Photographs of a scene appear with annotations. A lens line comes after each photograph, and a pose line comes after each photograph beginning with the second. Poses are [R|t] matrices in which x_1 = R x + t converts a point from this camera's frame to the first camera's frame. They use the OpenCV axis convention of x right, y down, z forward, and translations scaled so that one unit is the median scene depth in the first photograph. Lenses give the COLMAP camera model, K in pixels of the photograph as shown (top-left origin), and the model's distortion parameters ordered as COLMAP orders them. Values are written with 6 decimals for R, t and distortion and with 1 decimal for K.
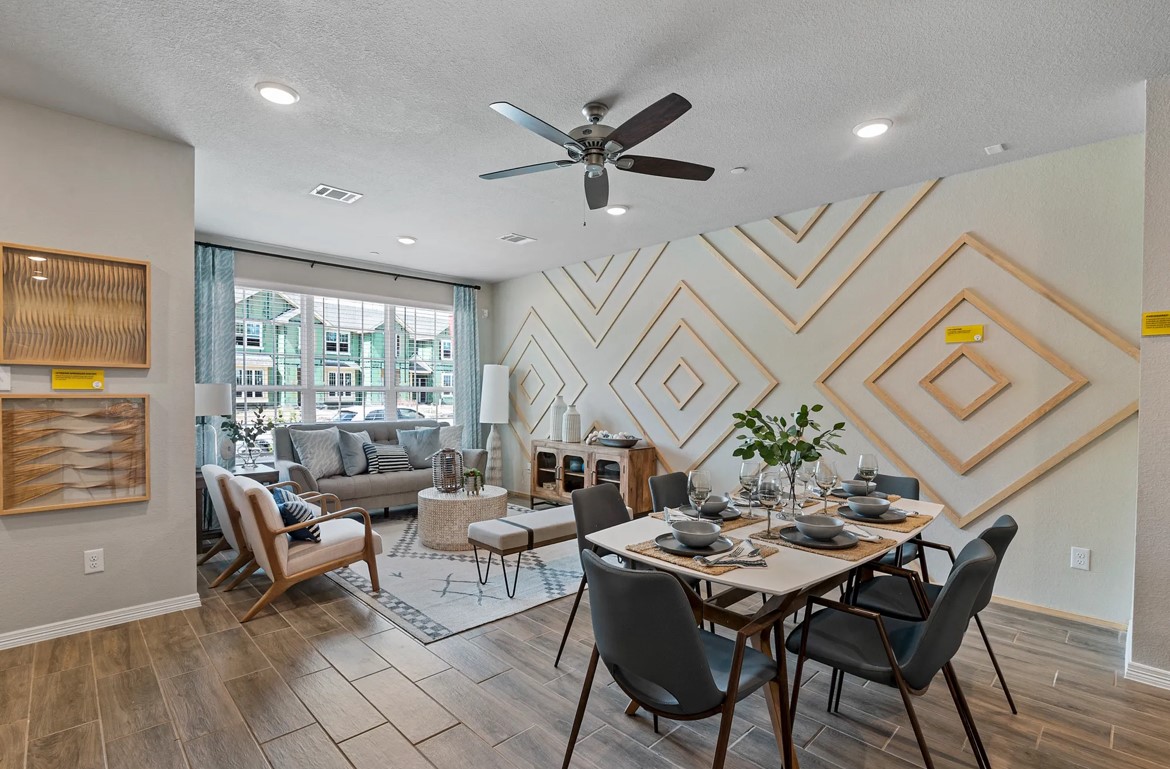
lens RADIAL K [[542.3, 0, 589.5], [0, 542.3, 404.1], [0, 0, 1]] dist [-0.009481, 0.000895]
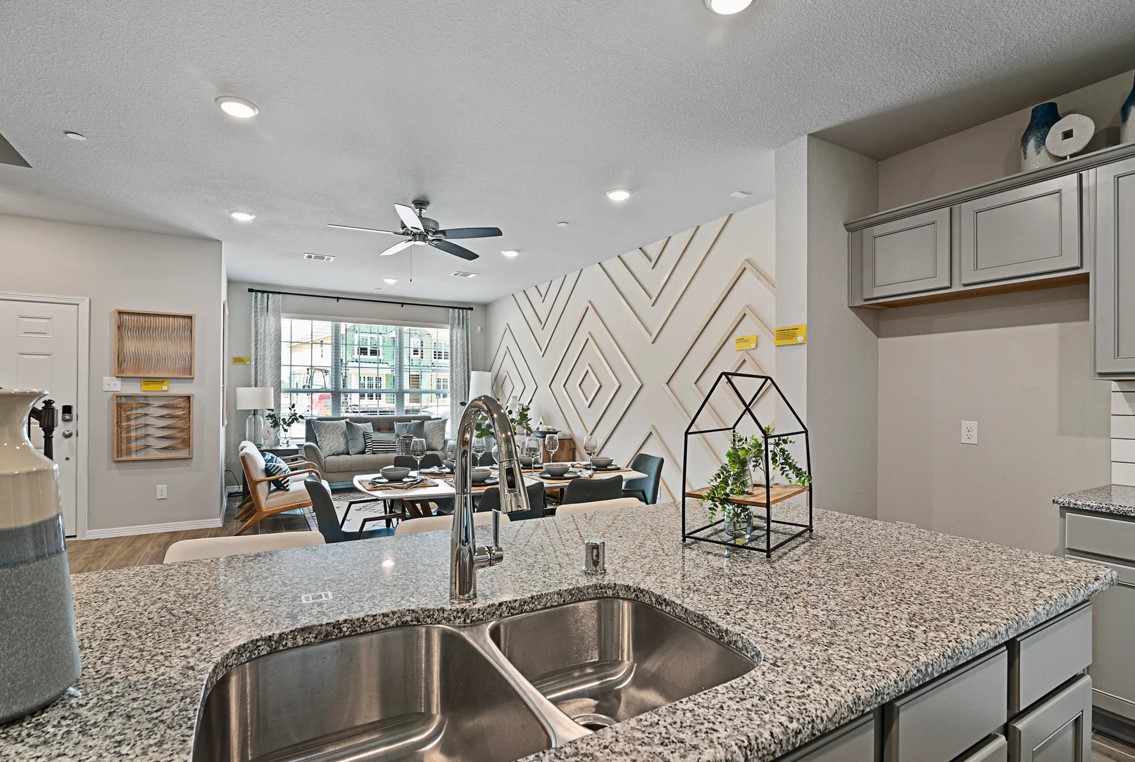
lens RADIAL K [[539.9, 0, 551.8], [0, 539.9, 395.1], [0, 0, 1]] dist [-0.001248, 0.000872]
pose [[0.966053, -0.001336, -0.258340, 0.388191], [-0.004483, 0.999749, -0.021937, 0.010476], [0.258304, 0.022350, 0.965805, -0.181916]]
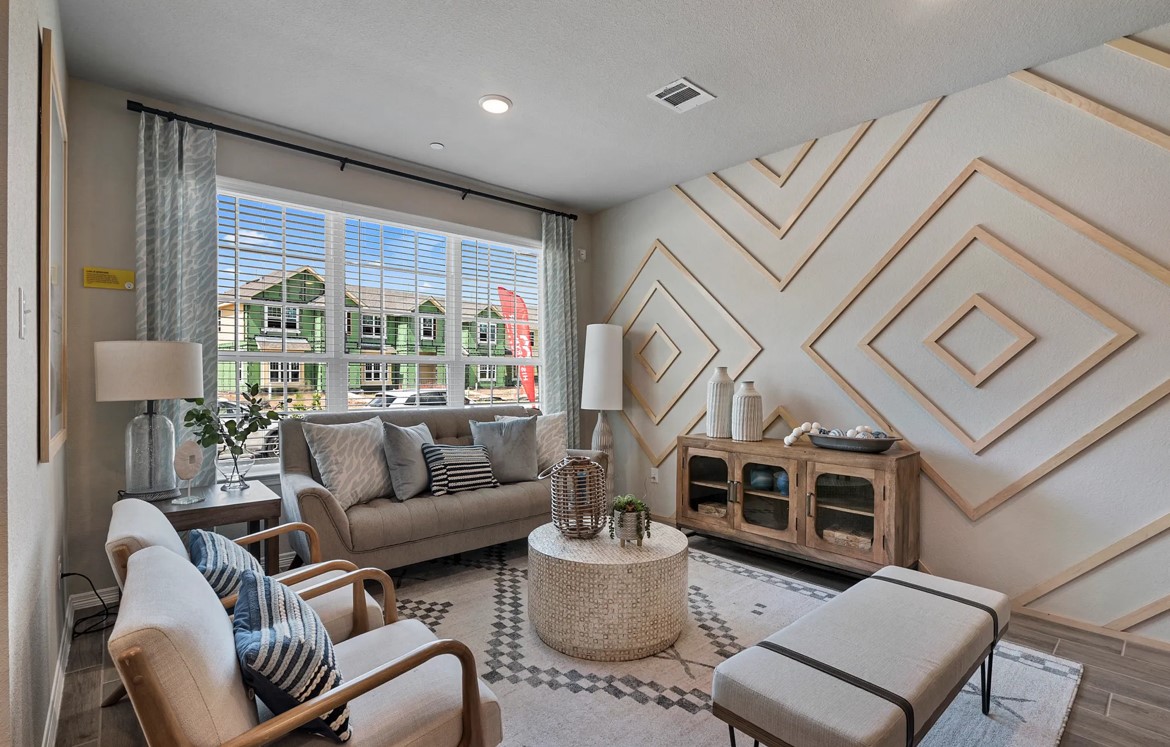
lens RADIAL K [[543.1, 0, 592.3], [0, 543.1, 379.7], [0, 0, 1]] dist [-0.008314, -0.000662]
pose [[0.998632, -0.006197, -0.051913, -0.197528], [0.005395, 0.999864, -0.015577, 0.010173], [0.052002, 0.015276, 0.998530, 0.404174]]
